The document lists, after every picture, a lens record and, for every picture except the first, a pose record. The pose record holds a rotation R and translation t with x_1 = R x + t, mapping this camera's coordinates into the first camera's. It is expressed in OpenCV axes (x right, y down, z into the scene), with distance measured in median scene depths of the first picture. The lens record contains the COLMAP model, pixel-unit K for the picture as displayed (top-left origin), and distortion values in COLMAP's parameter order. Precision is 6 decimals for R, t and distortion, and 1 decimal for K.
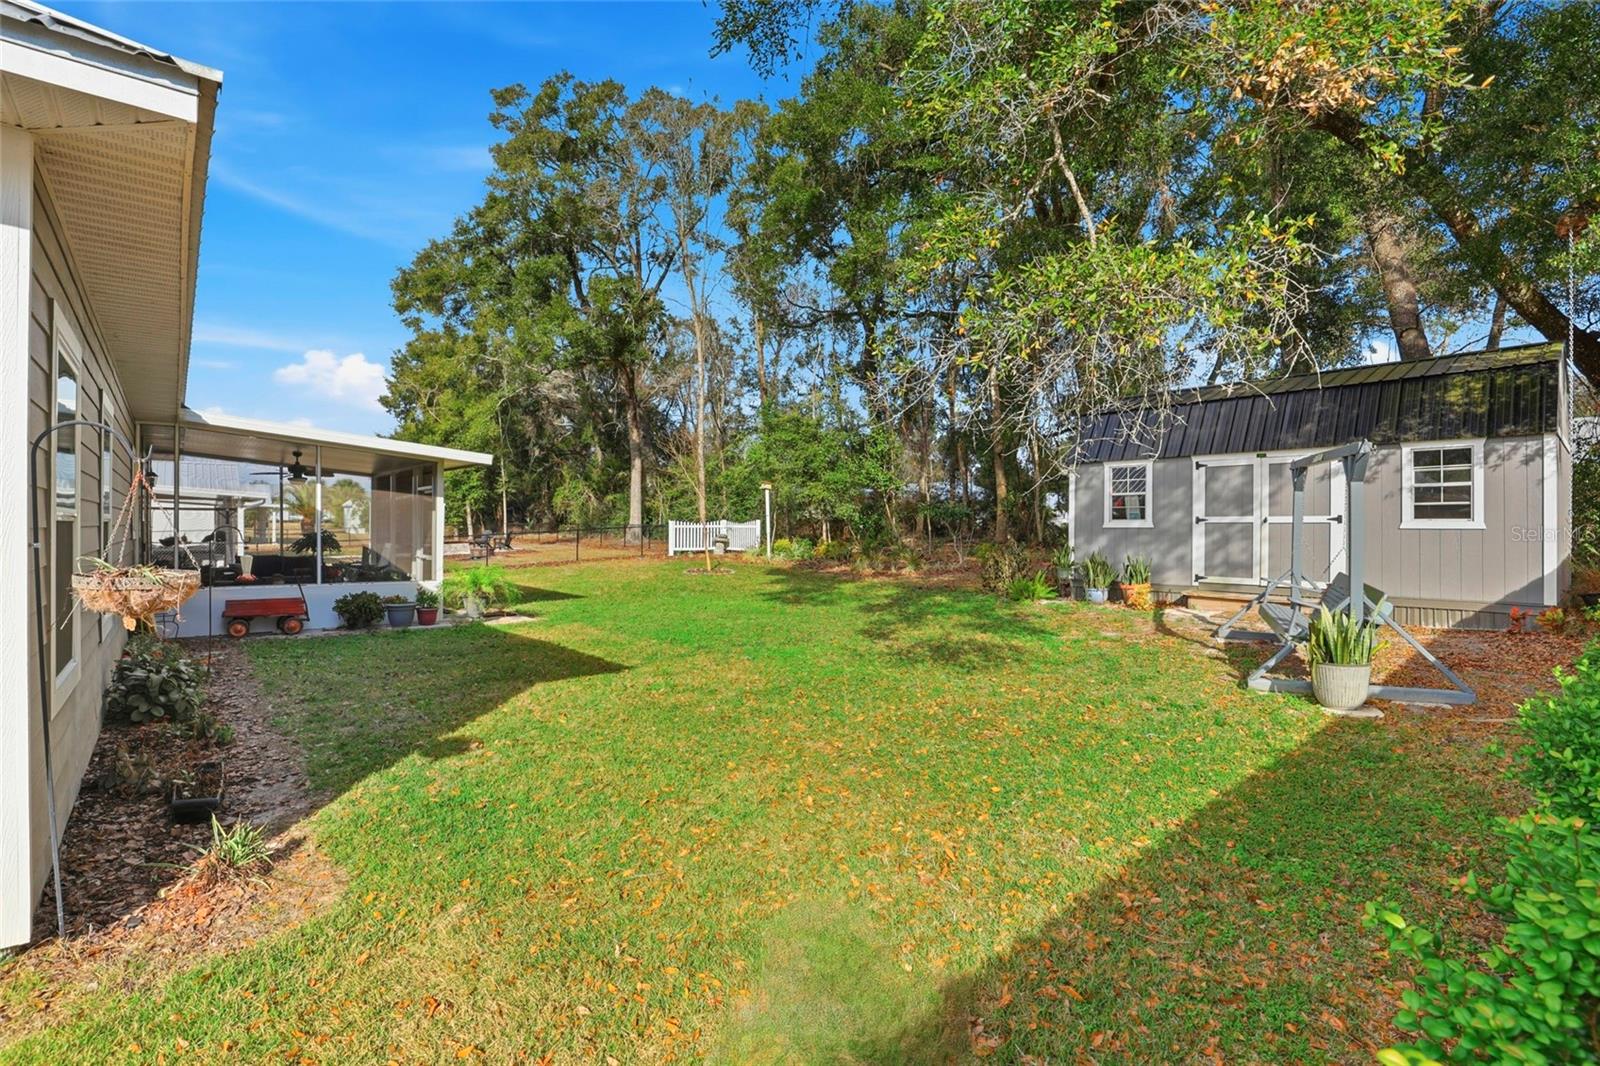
lens RADIAL K [[742.5, 0, 800.0], [0, 742.5, 533.0], [0, 0, 1]] dist [-0.030329, -0.000476]
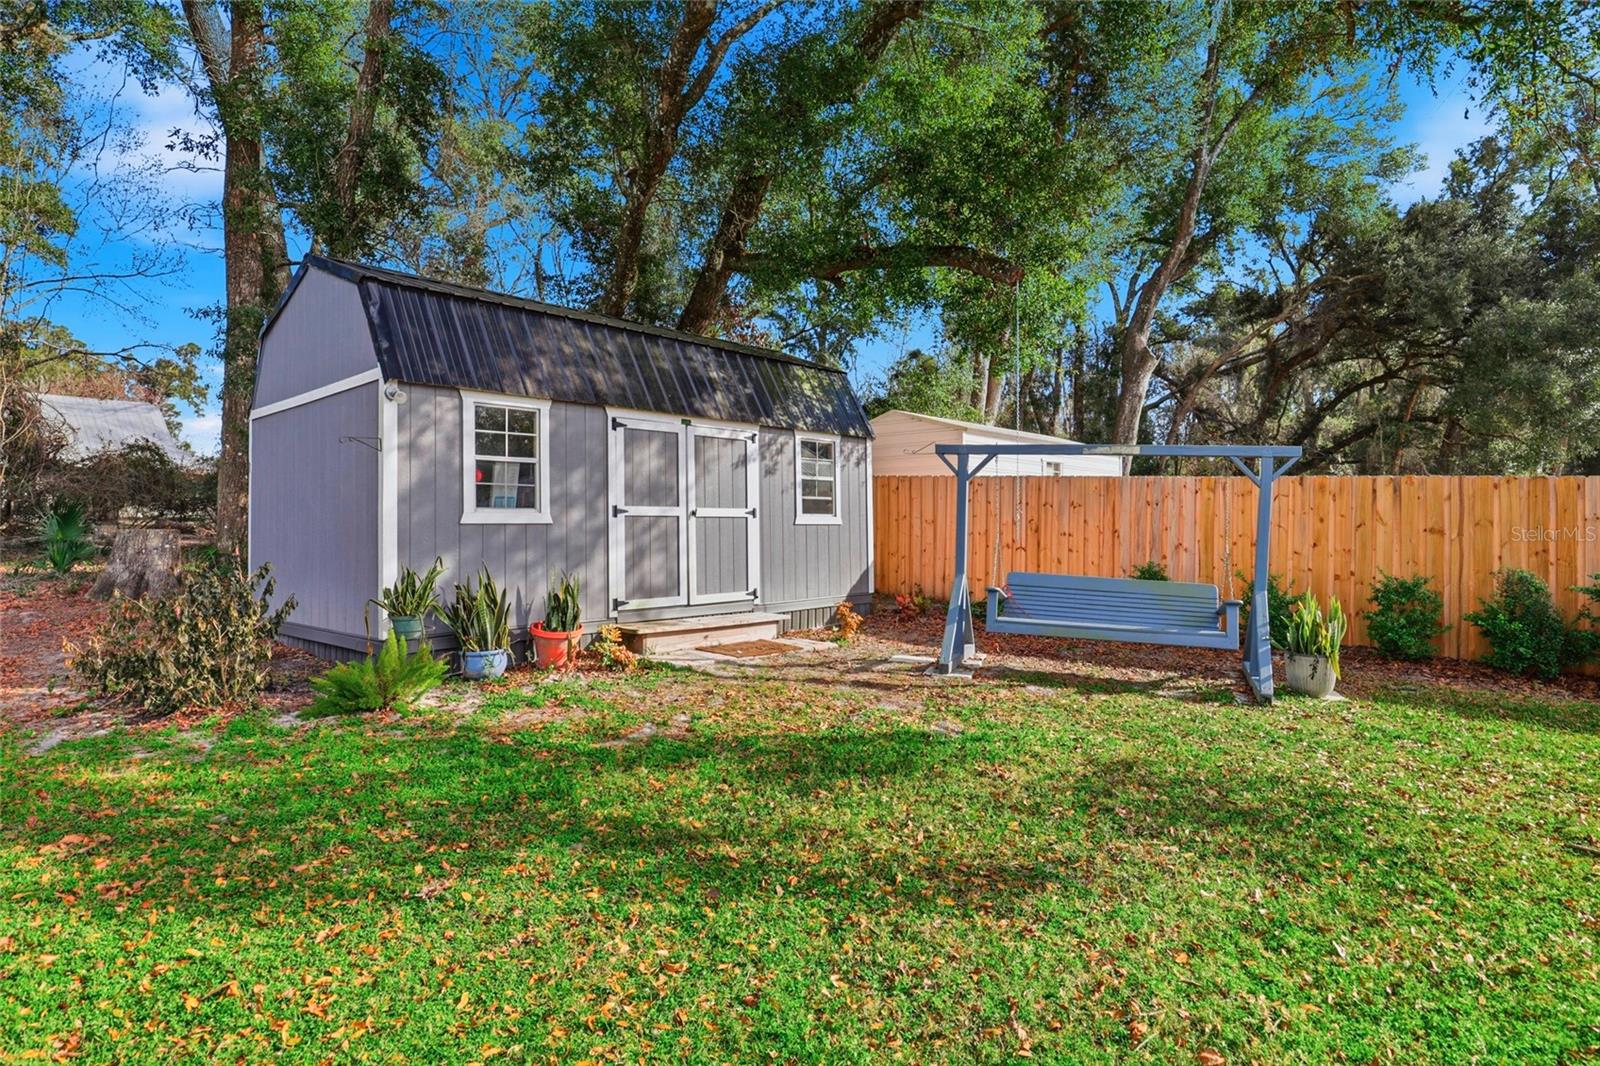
lens RADIAL K [[862.9, 0, 800.0], [0, 862.9, 533.0], [0, 0, 1]] dist [-0.016922, 0.000203]
pose [[-0.115853, -0.016515, 0.993129, -0.215970], [0.002736, 0.999853, 0.016946, -0.011890], [-0.993263, 0.004681, -0.115791, 0.988245]]
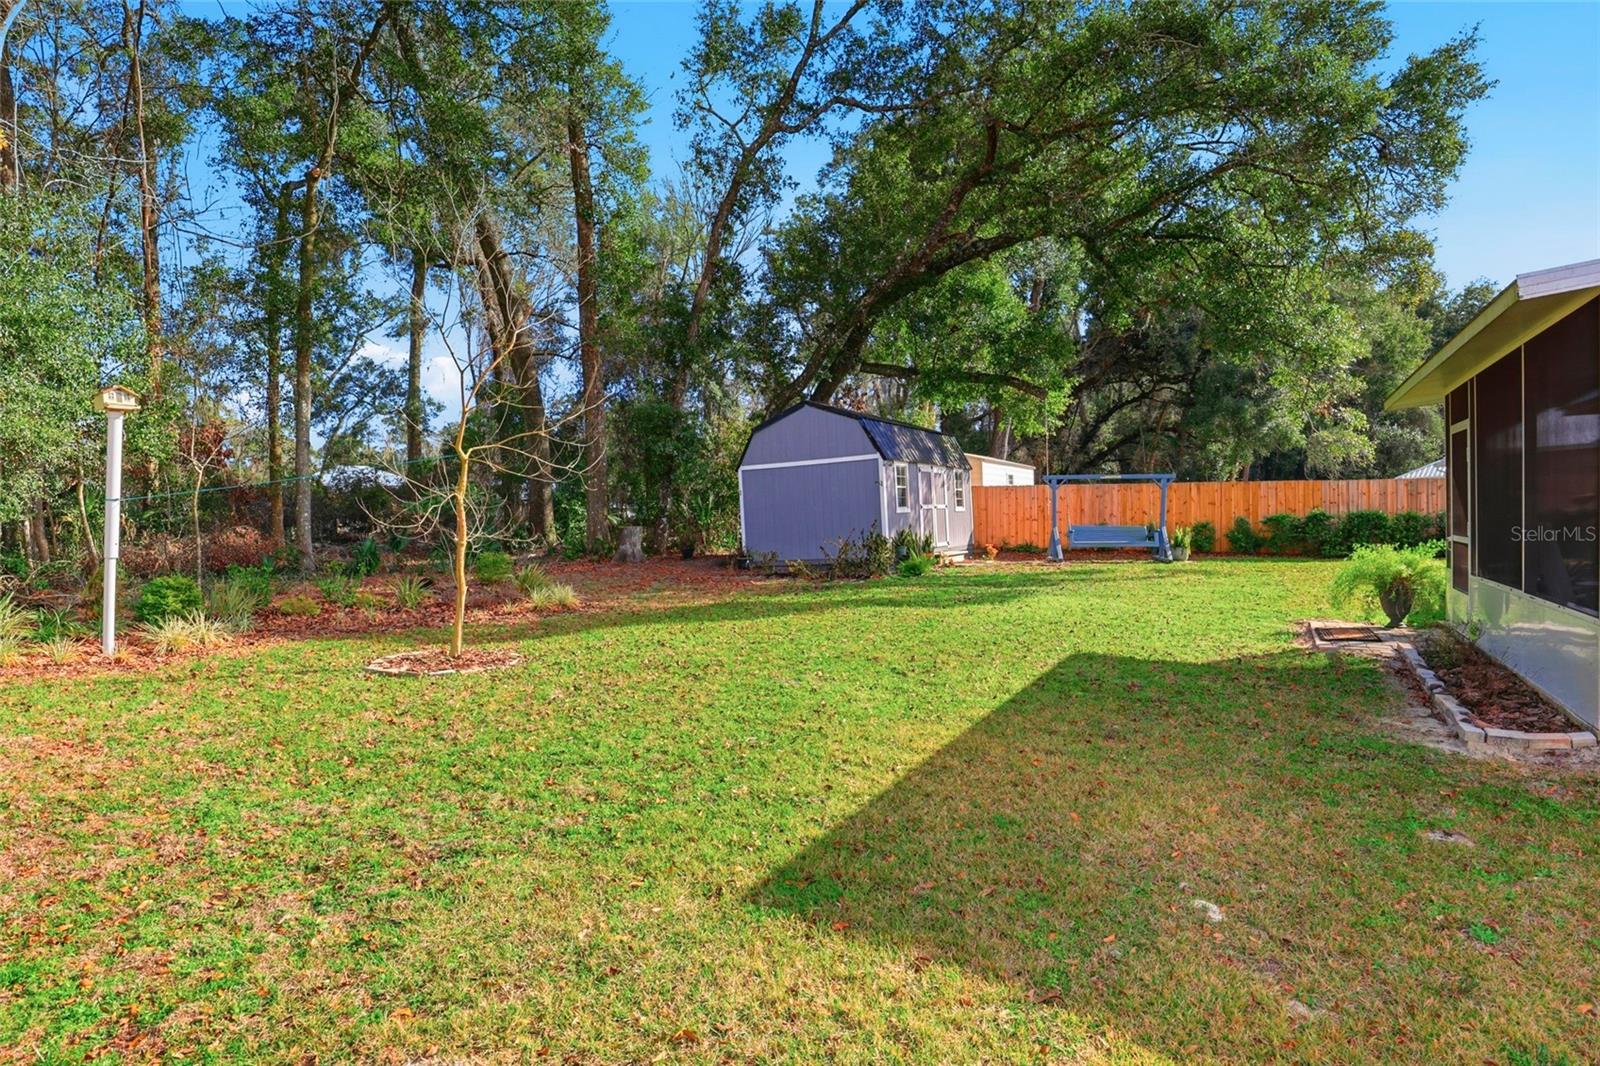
lens RADIAL K [[864.5, 0, 809.1], [0, 864.5, 597.9], [0, 0, 1]] dist [-0.003368, -0.000294]
pose [[-0.368123, -0.075052, 0.926743, -1.092763], [0.041272, 0.994435, 0.096928, -0.014817], [-0.928861, 0.073930, -0.362977, 1.994063]]
